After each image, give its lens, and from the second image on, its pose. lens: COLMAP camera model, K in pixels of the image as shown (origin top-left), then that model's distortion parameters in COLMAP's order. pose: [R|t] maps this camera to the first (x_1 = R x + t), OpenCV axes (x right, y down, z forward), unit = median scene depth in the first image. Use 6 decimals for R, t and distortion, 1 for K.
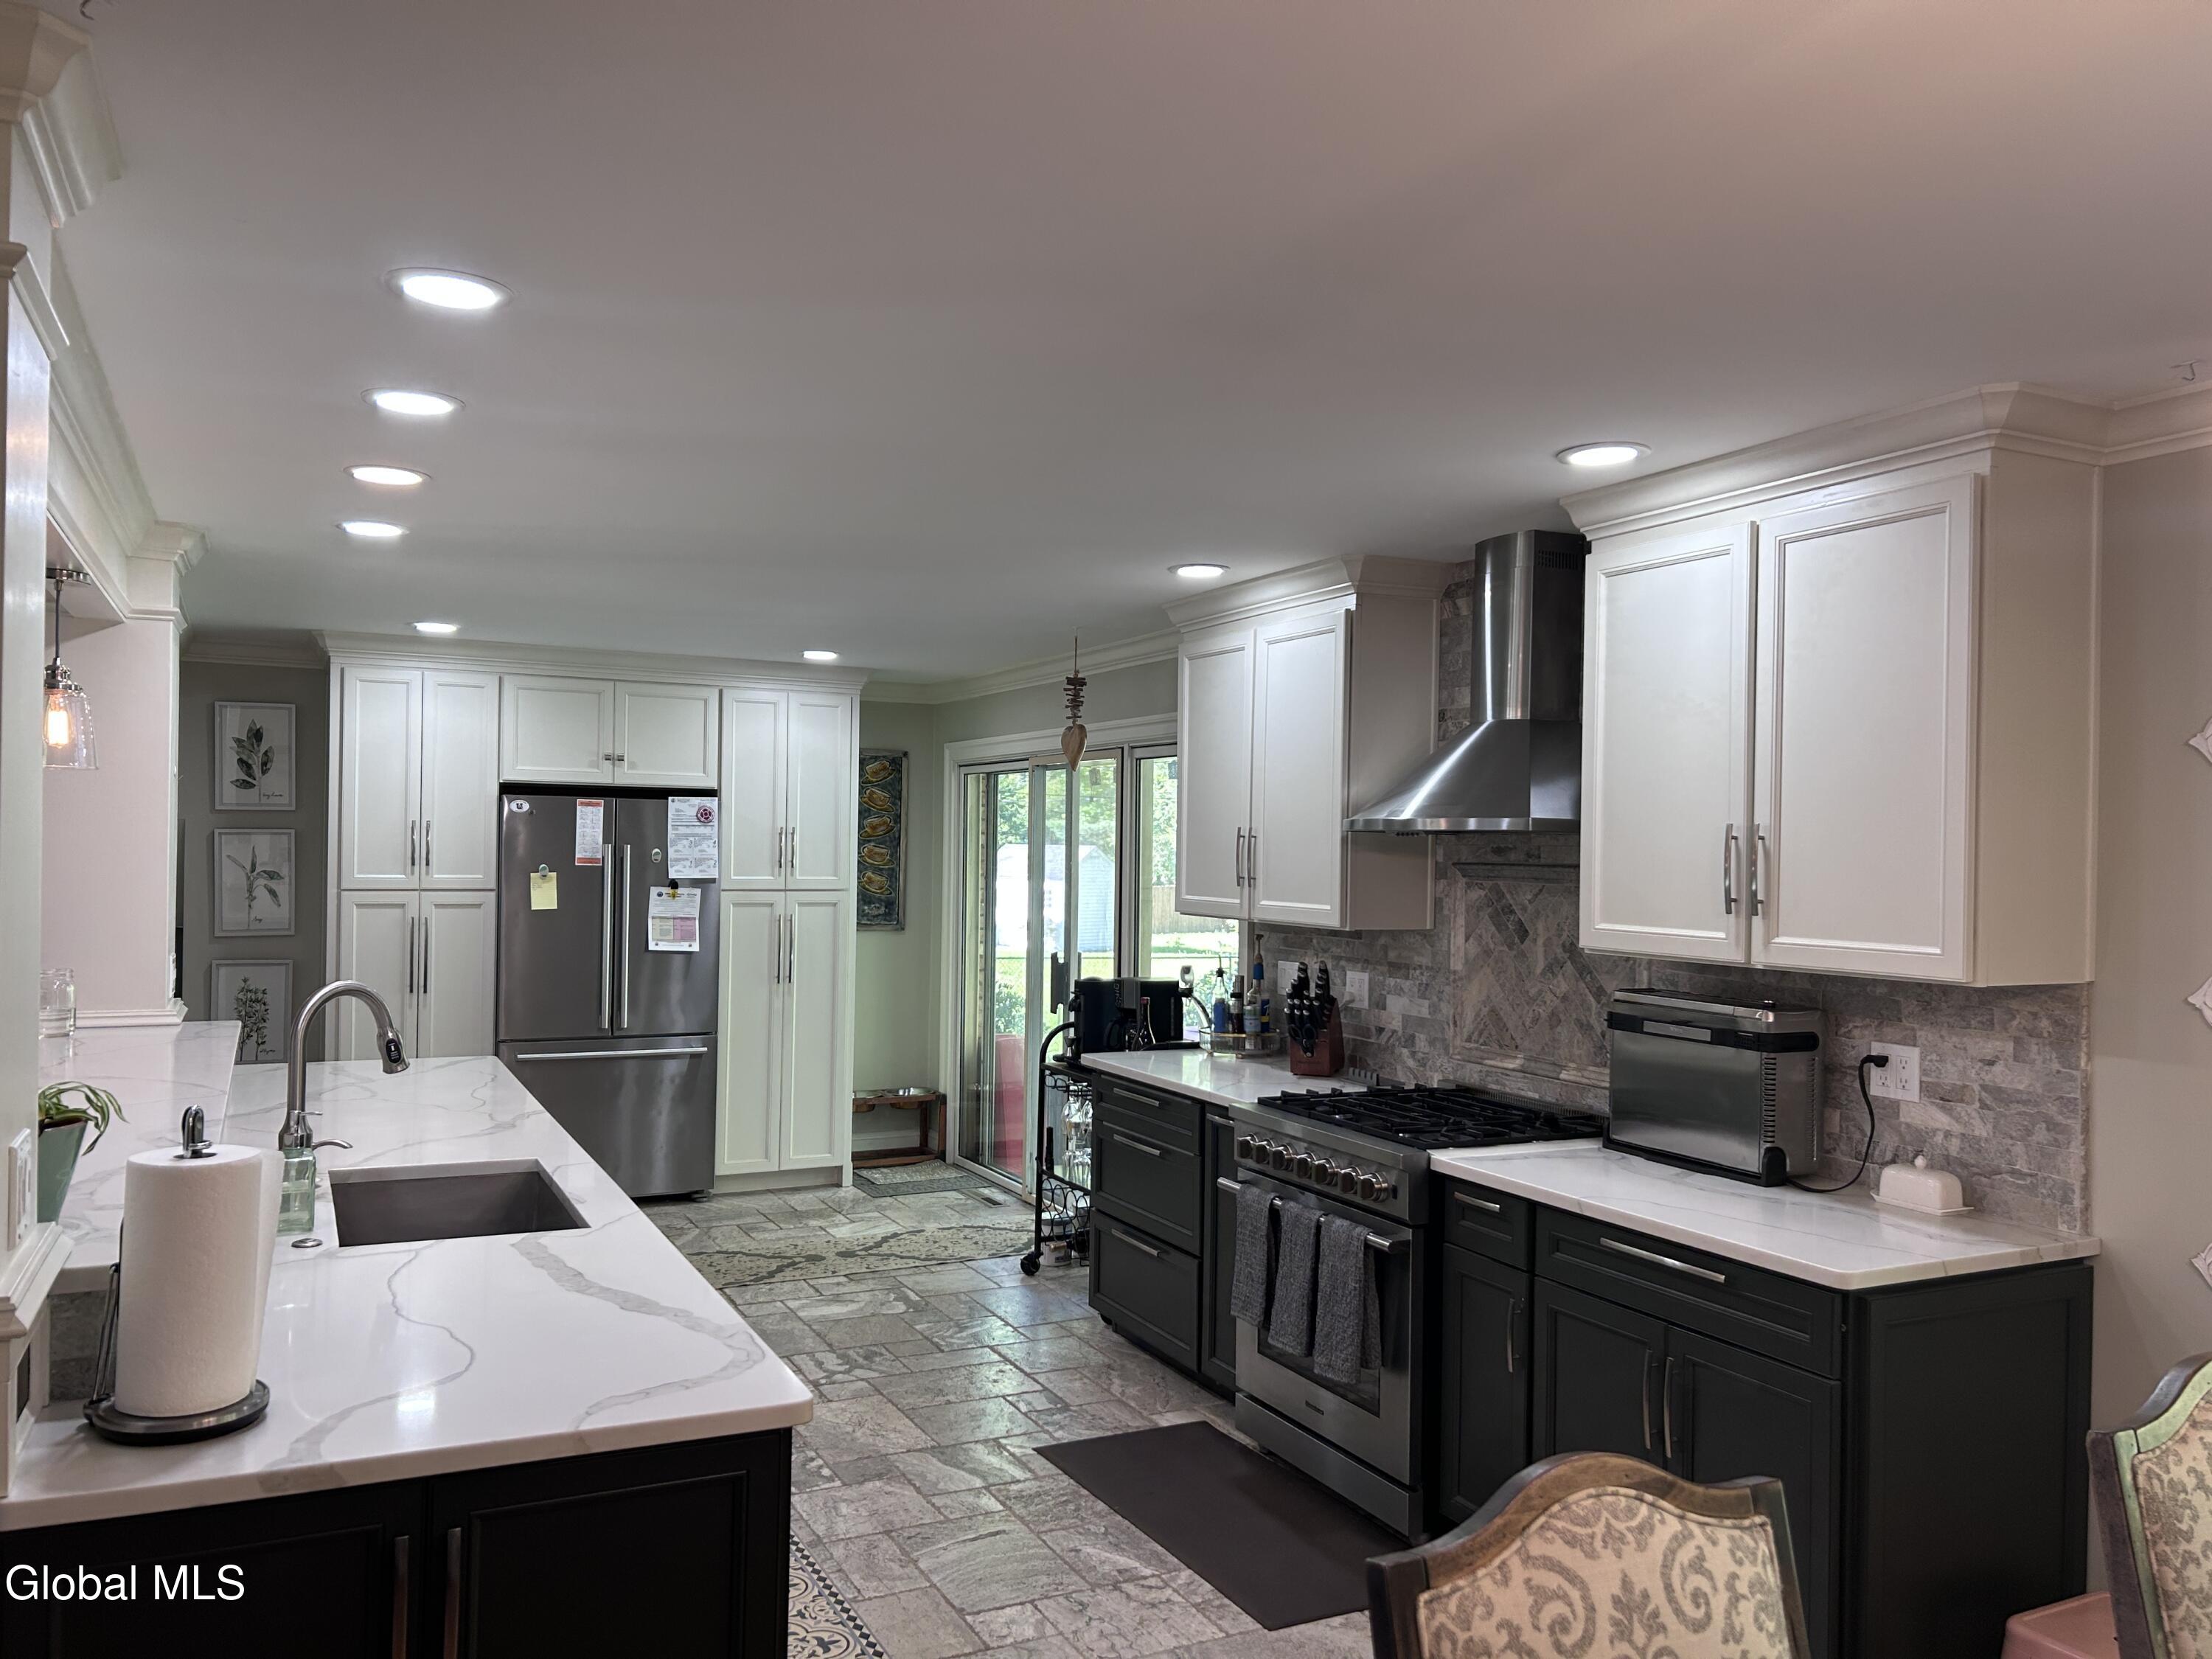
lens RADIAL K [[1663.3, 0, 1090.9], [0, 1663.3, 833.2], [0, 0, 1]] dist [0.060035, -0.069602]
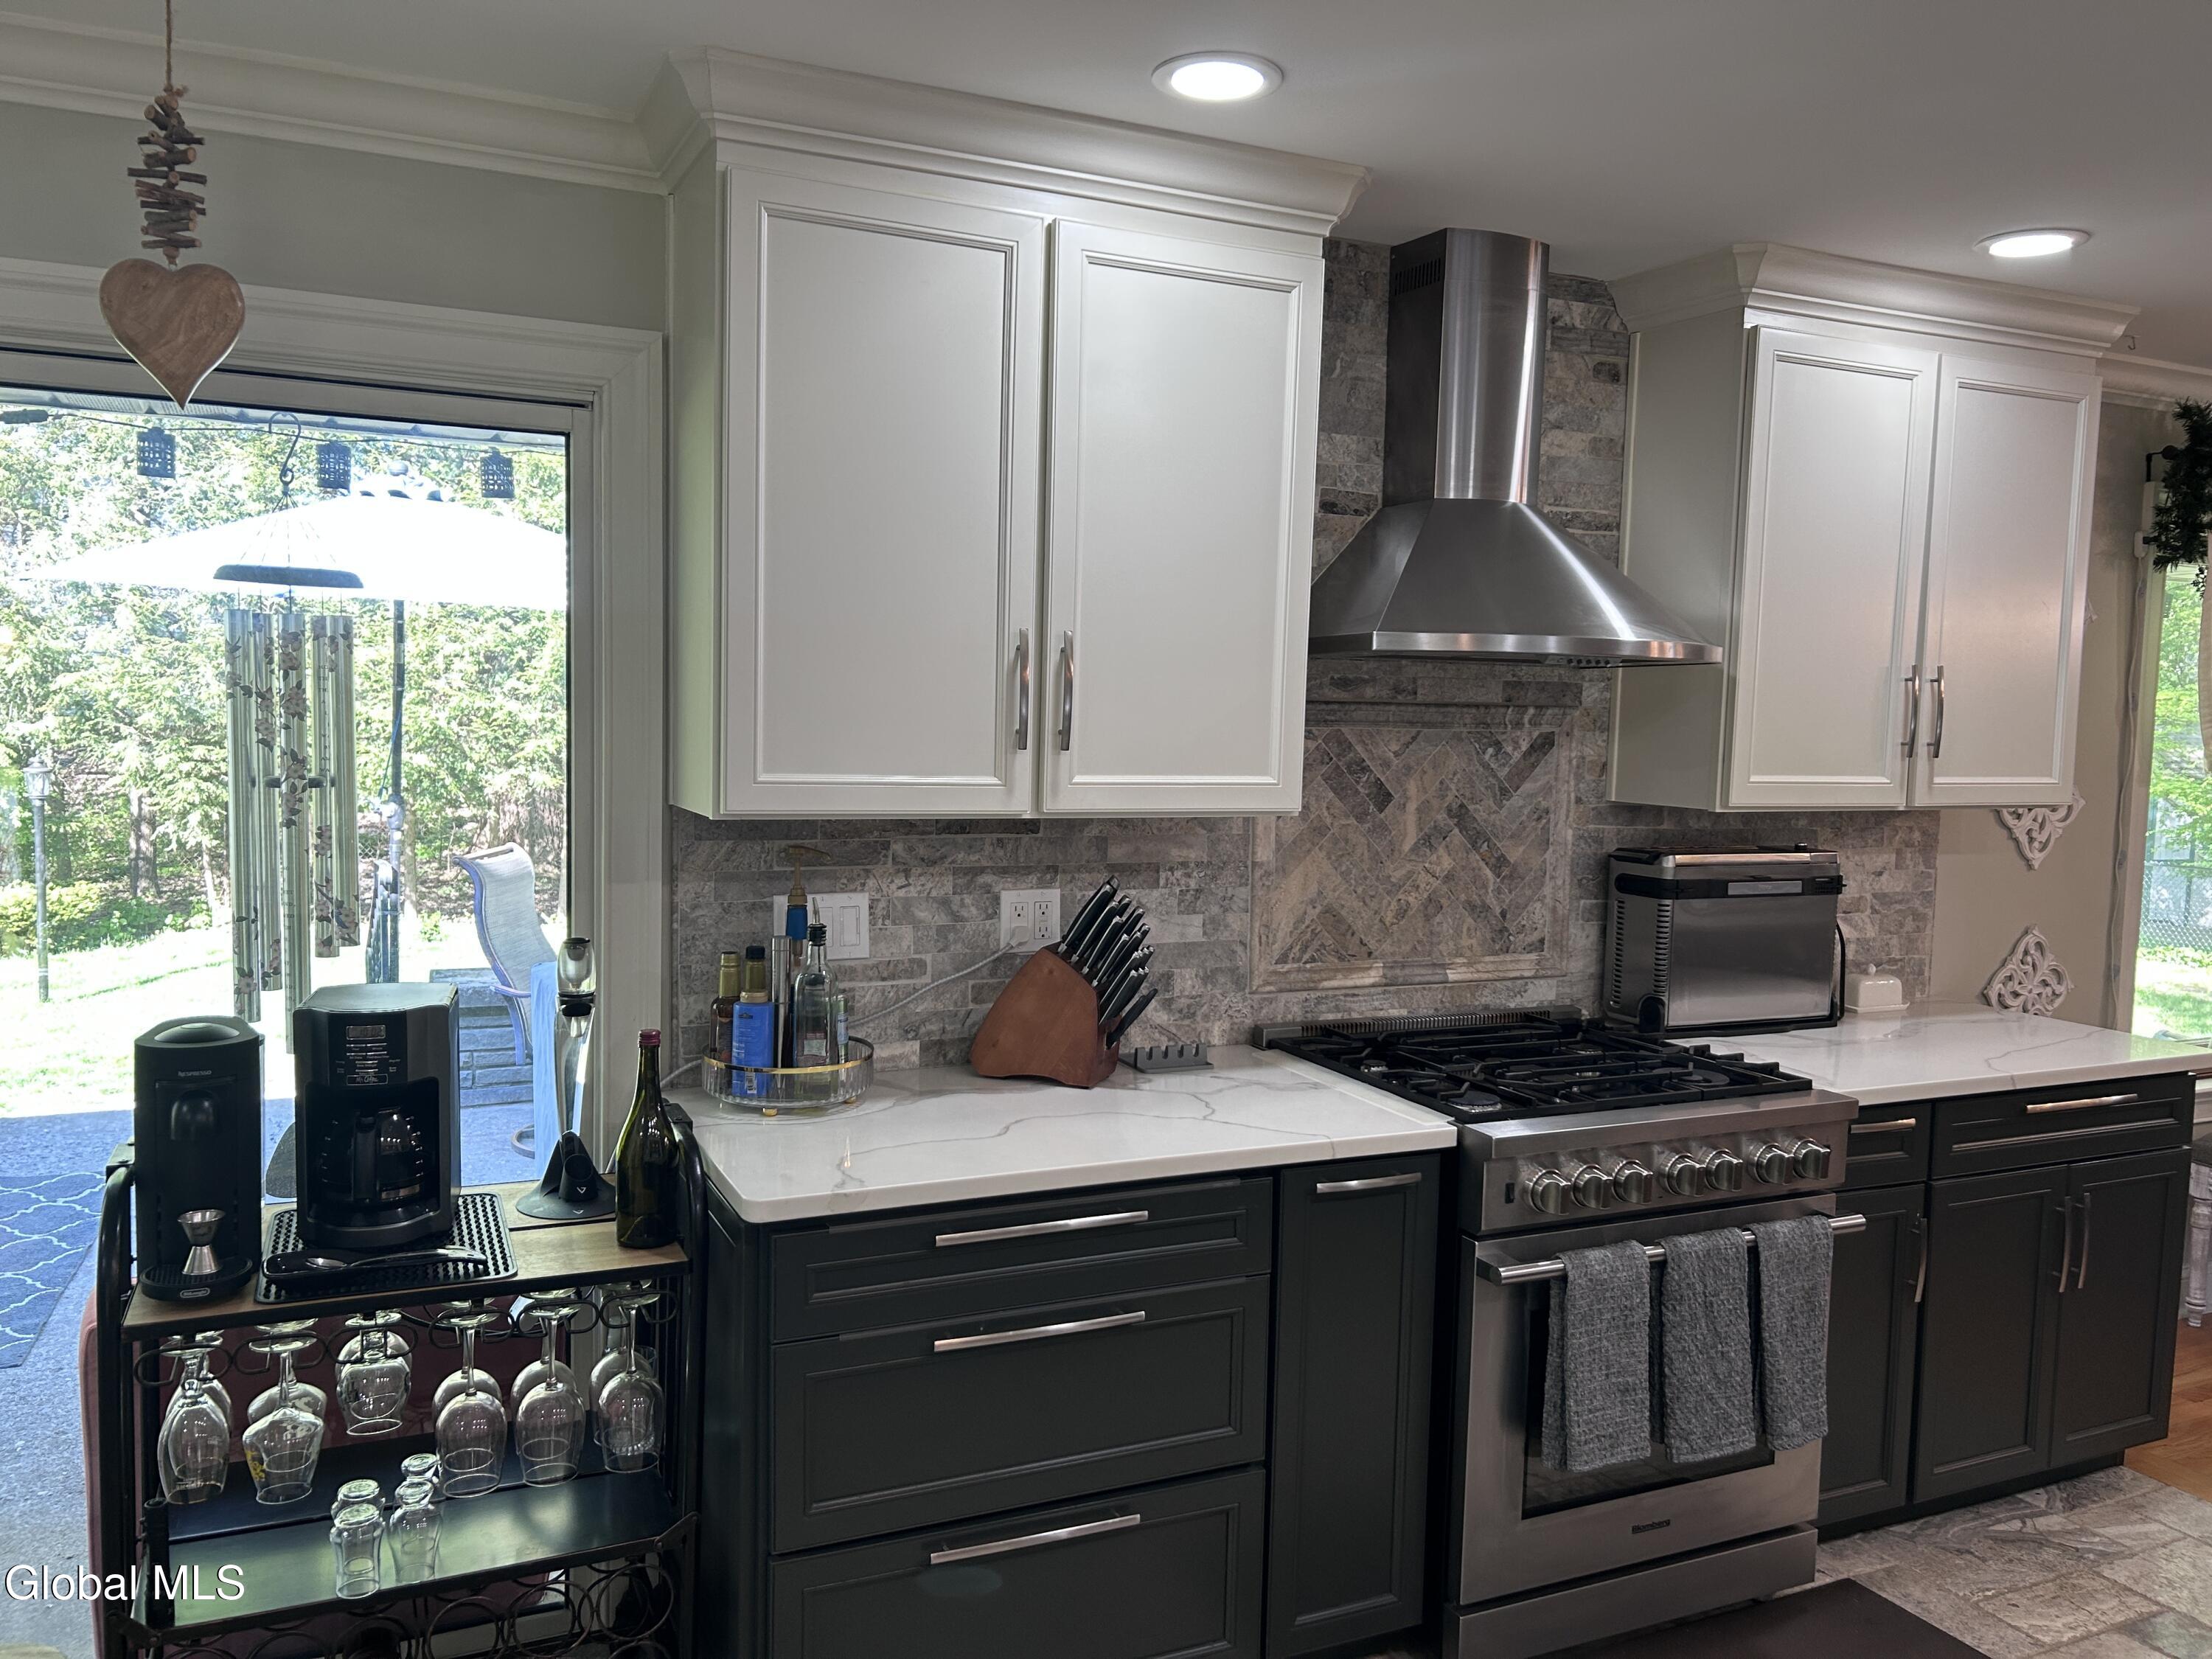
lens RADIAL K [[1663.3, 0, 1109.0], [0, 1663.3, 839.8], [0, 0, 1]] dist [0.060035, -0.069602]
pose [[0.020644, -0.097262, 0.995045, -0.479607], [-0.030928, 0.994718, 0.097872, 0.011061], [-0.999308, -0.032795, 0.017527, 1.135797]]
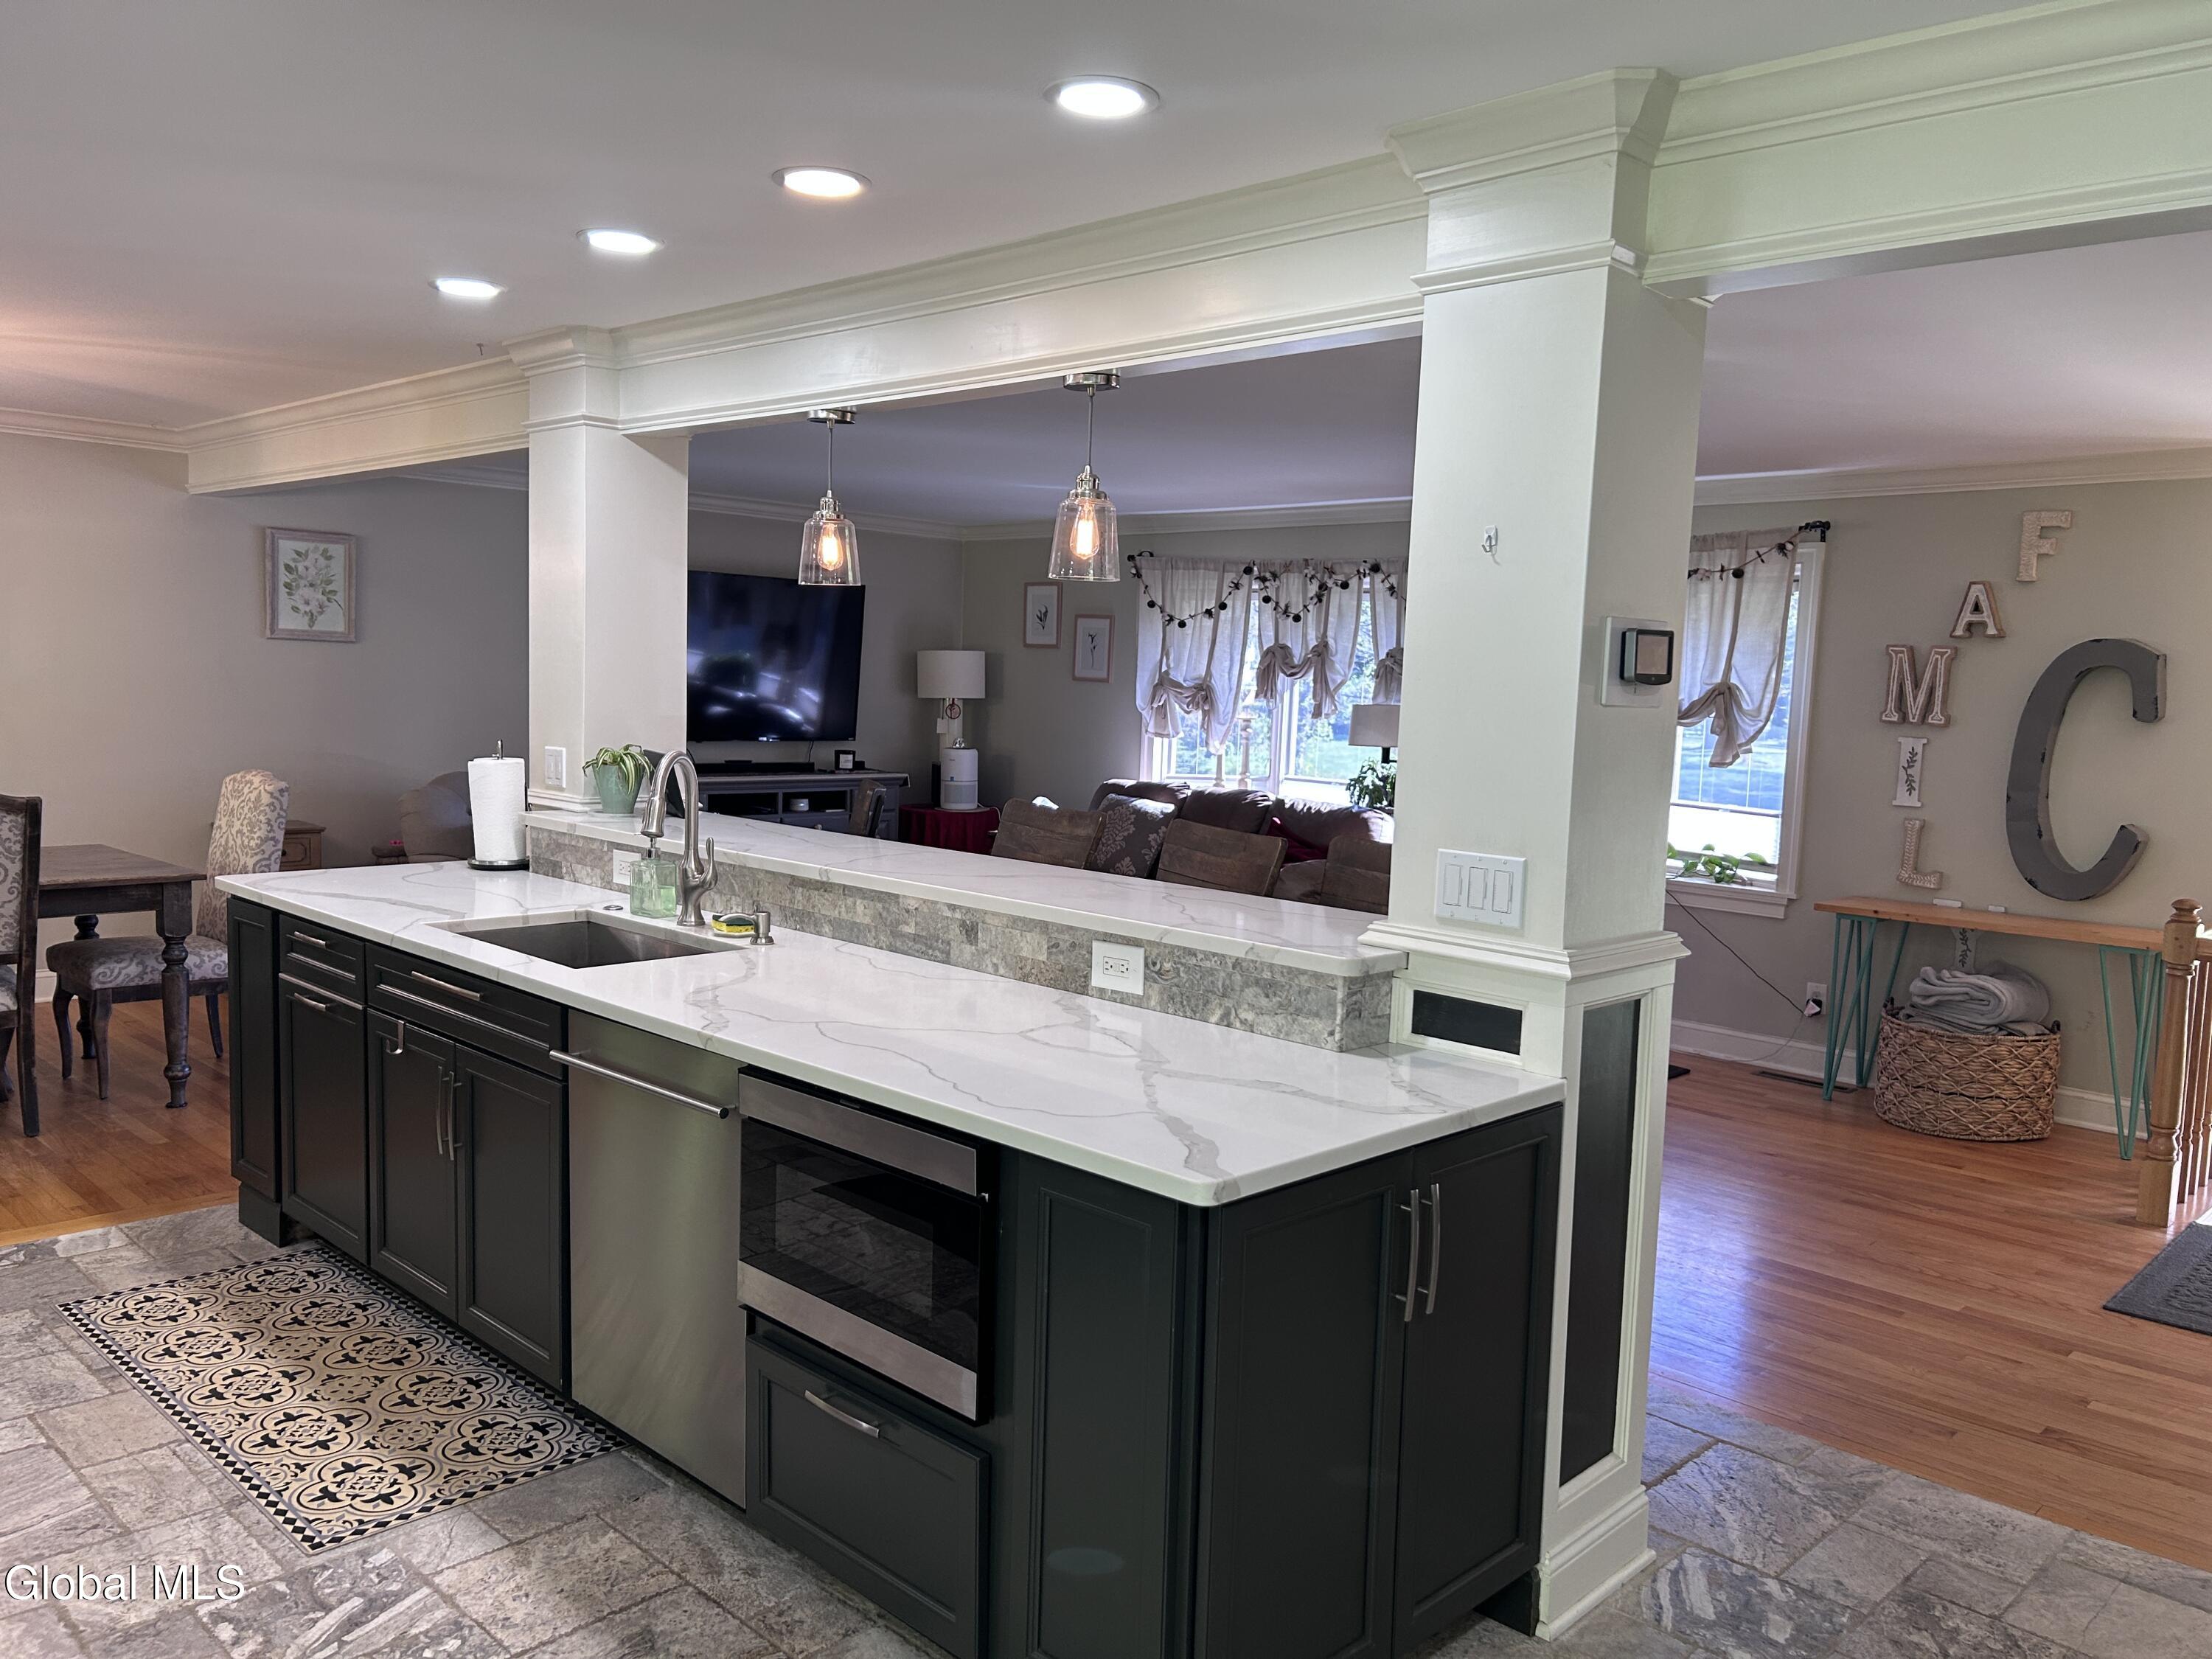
lens RADIAL K [[1663.3, 0, 1098.6], [0, 1663.3, 840.6], [0, 0, 1]] dist [0.060035, -0.069602]
pose [[-0.941286, -0.018324, -0.337112, -0.237213], [-0.049618, 0.995191, 0.084451, 0.026228], [0.333943, 0.096219, -0.937669, 1.599375]]
